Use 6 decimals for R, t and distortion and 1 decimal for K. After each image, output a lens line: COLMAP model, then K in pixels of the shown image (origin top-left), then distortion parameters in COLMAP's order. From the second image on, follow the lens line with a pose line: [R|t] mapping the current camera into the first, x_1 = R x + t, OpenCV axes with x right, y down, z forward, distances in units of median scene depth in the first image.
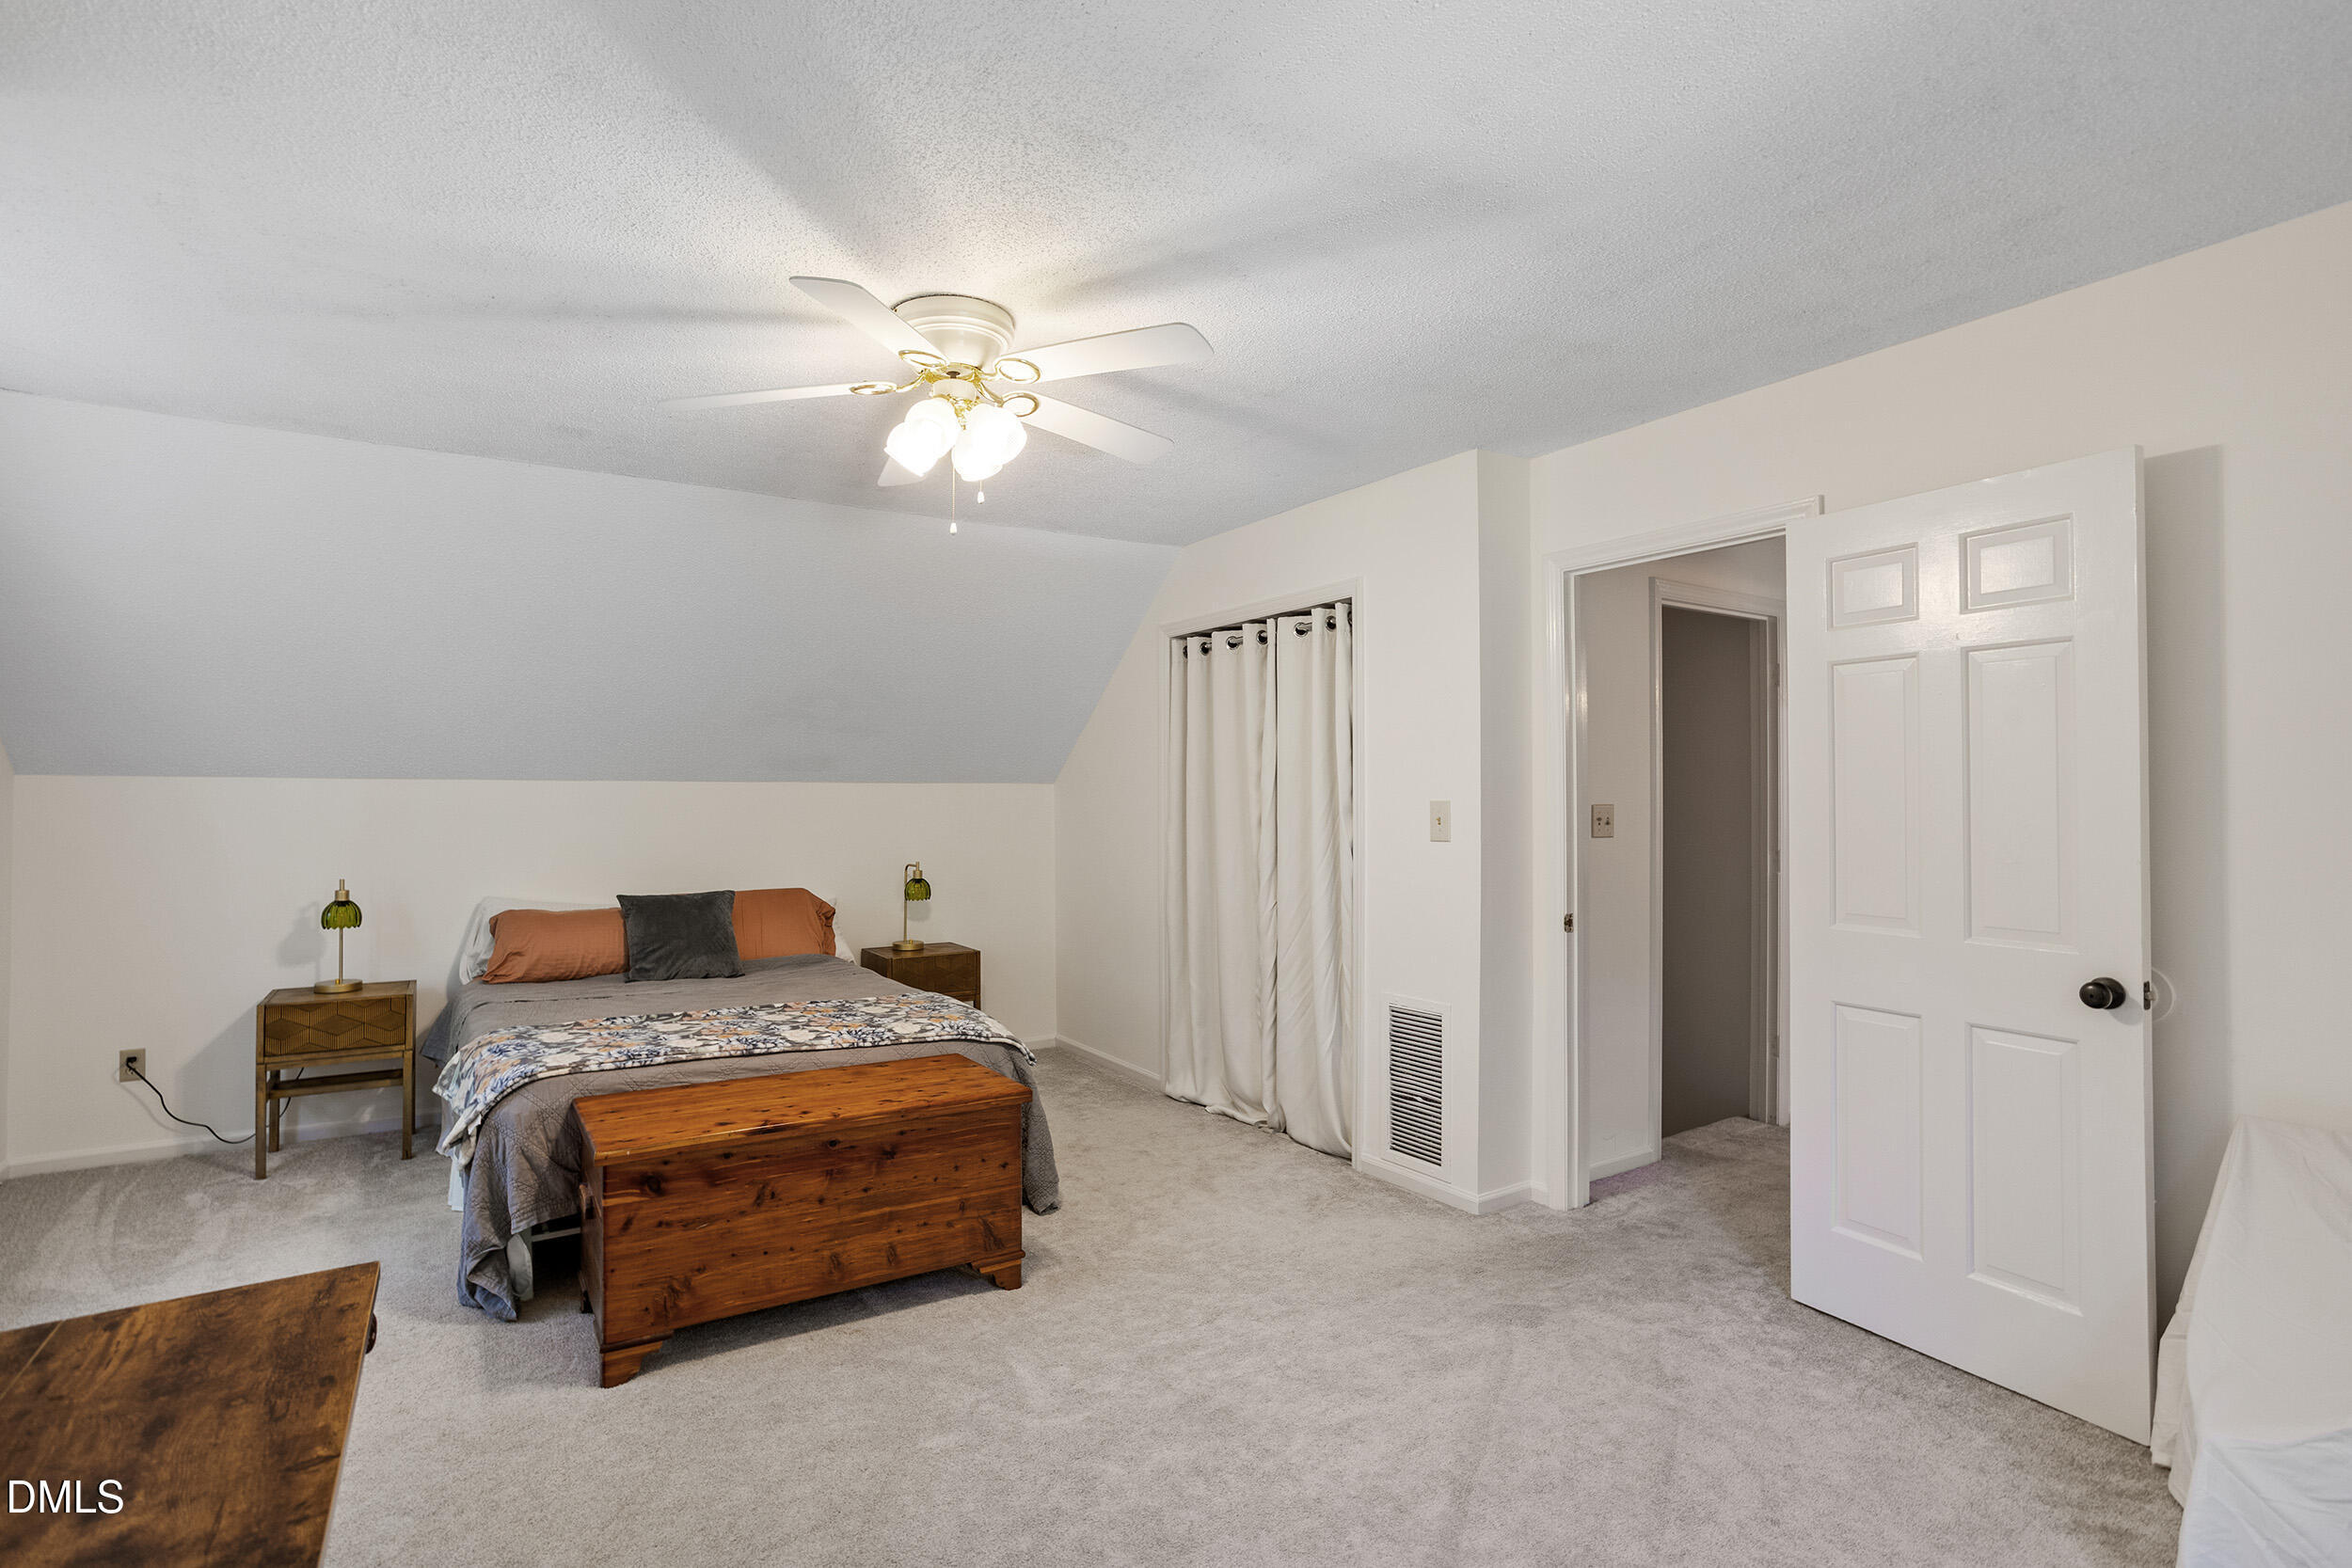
lens RADIAL K [[1148.1, 0, 1176.0], [0, 1148.1, 784.0], [0, 0, 1]] dist [-0.015008, -0.000156]
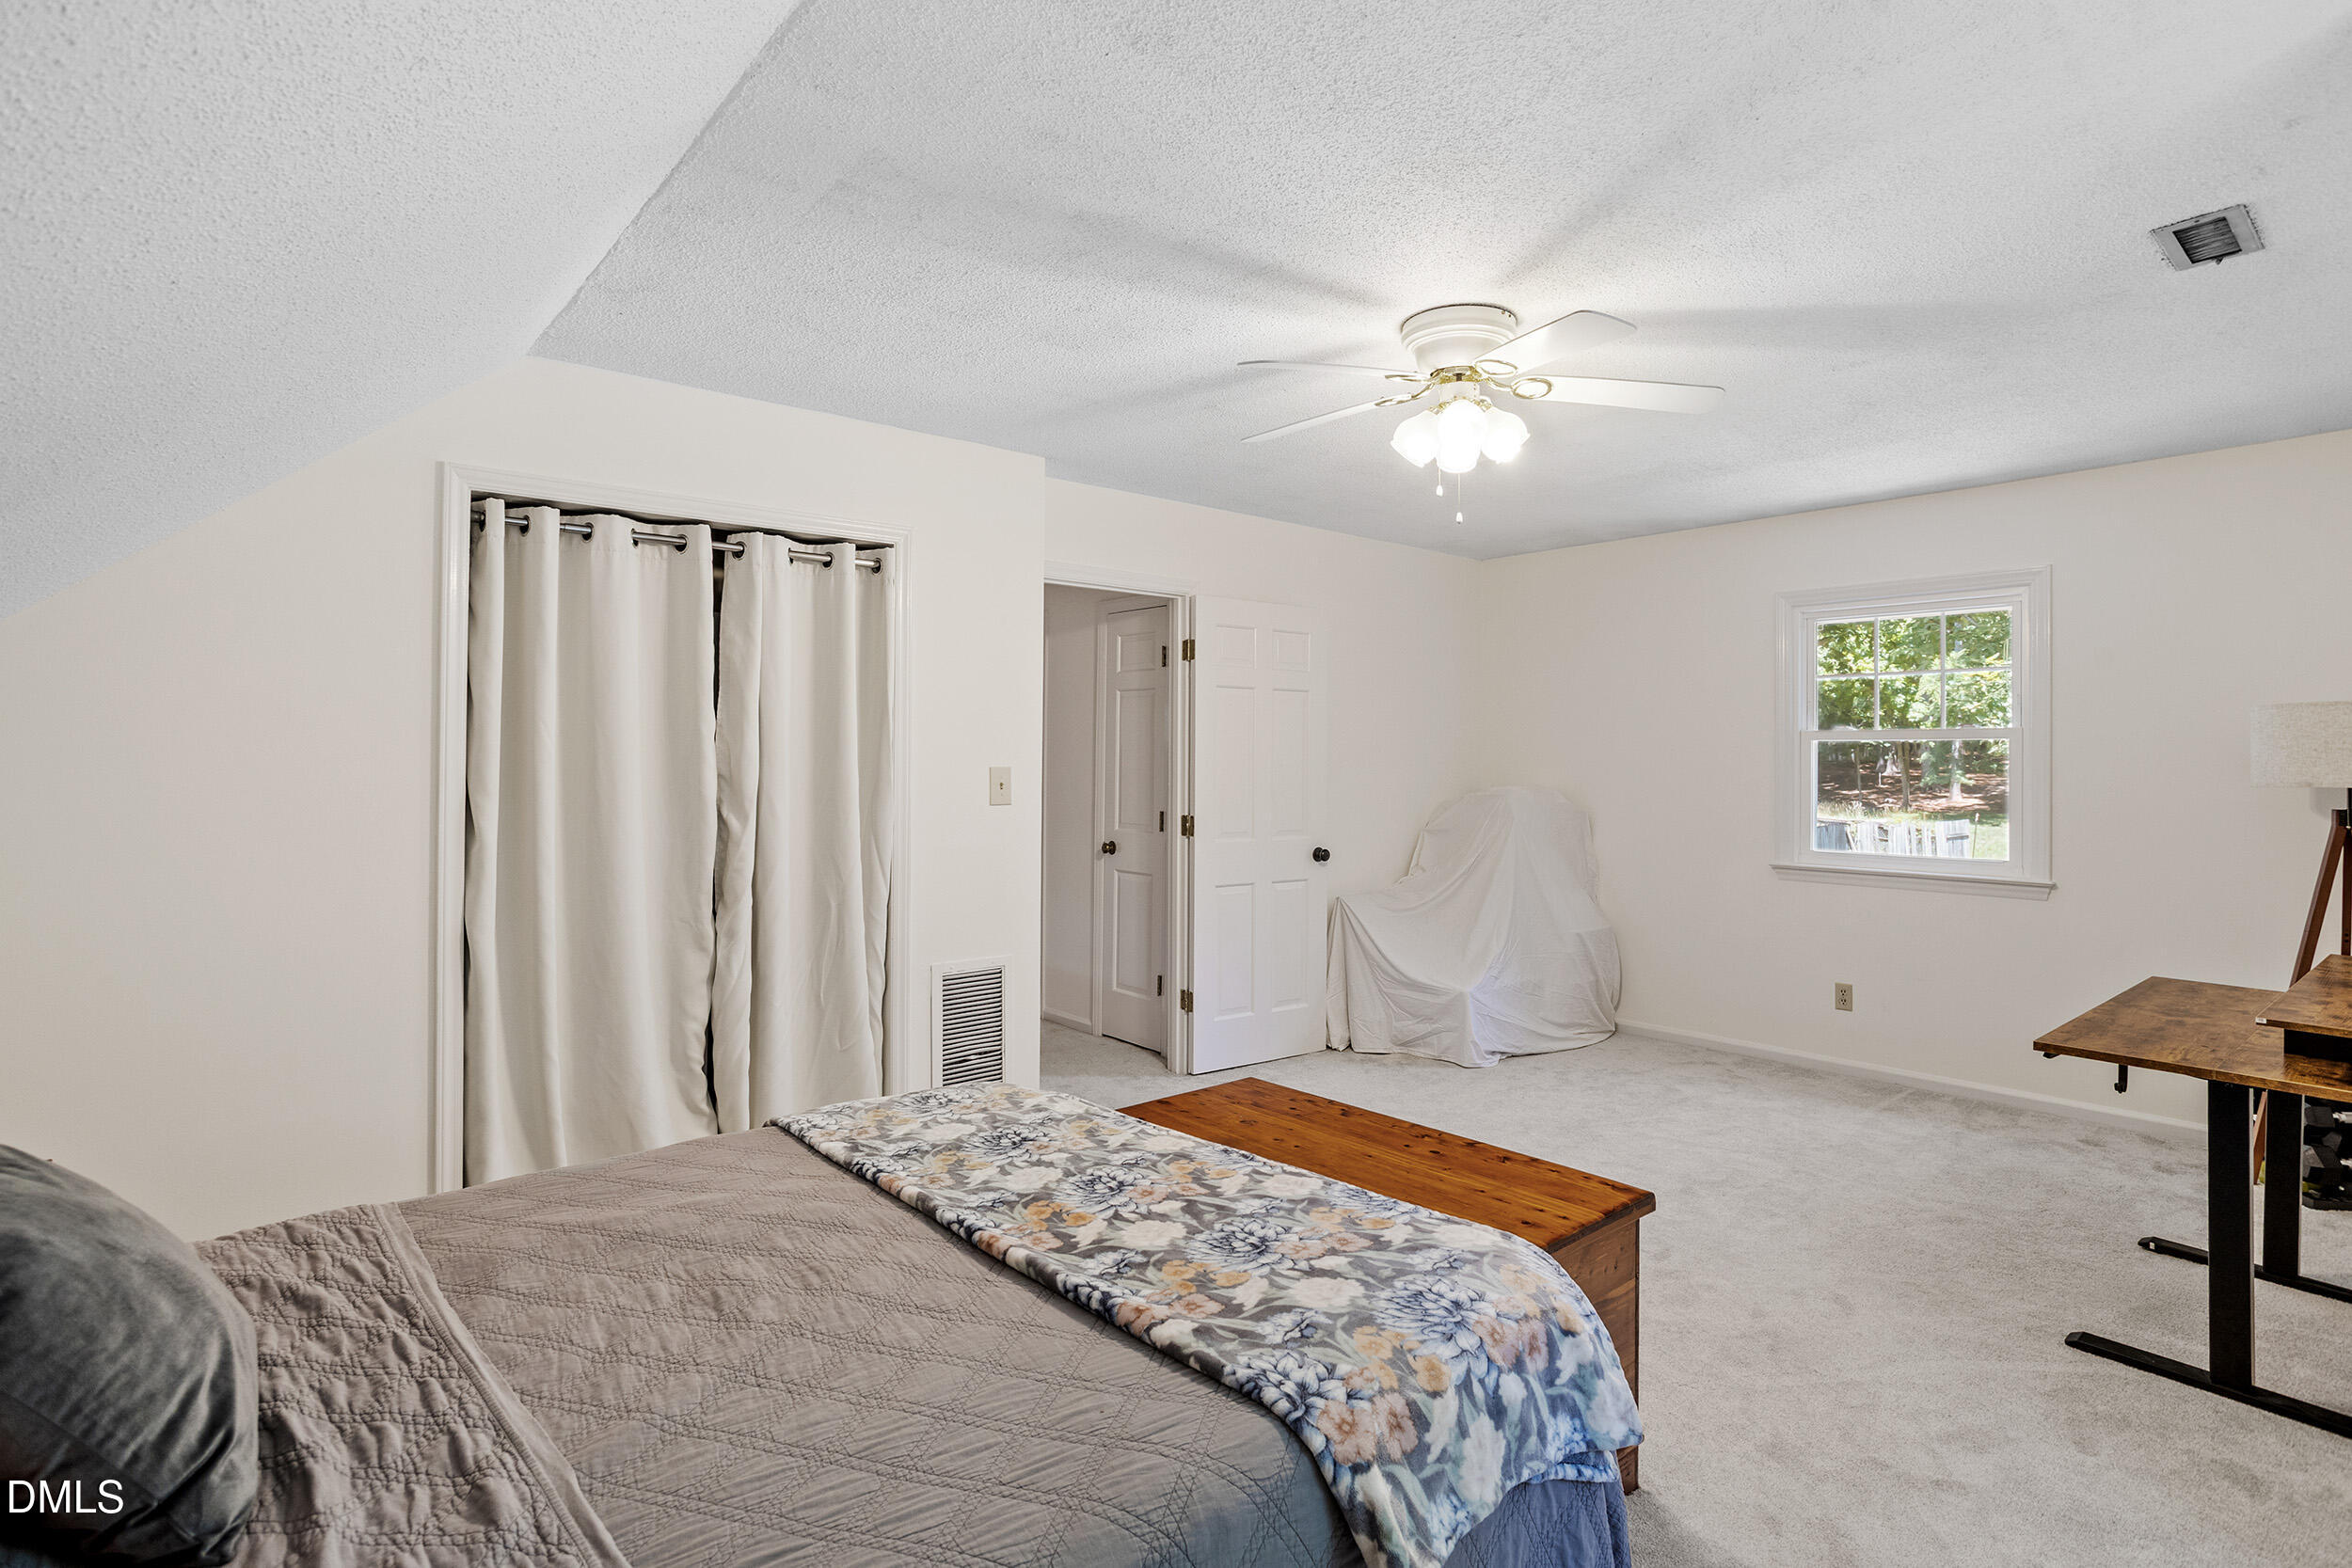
lens RADIAL K [[1198.7, 0, 1176.0], [0, 1198.7, 784.0], [0, 0, 1]] dist [-0.000438, -0.000039]
pose [[-0.113701, -0.019371, 0.993326, -0.889395], [-0.017357, 0.999696, 0.017508, 0.008340], [-0.993363, -0.015251, -0.114002, 0.960686]]
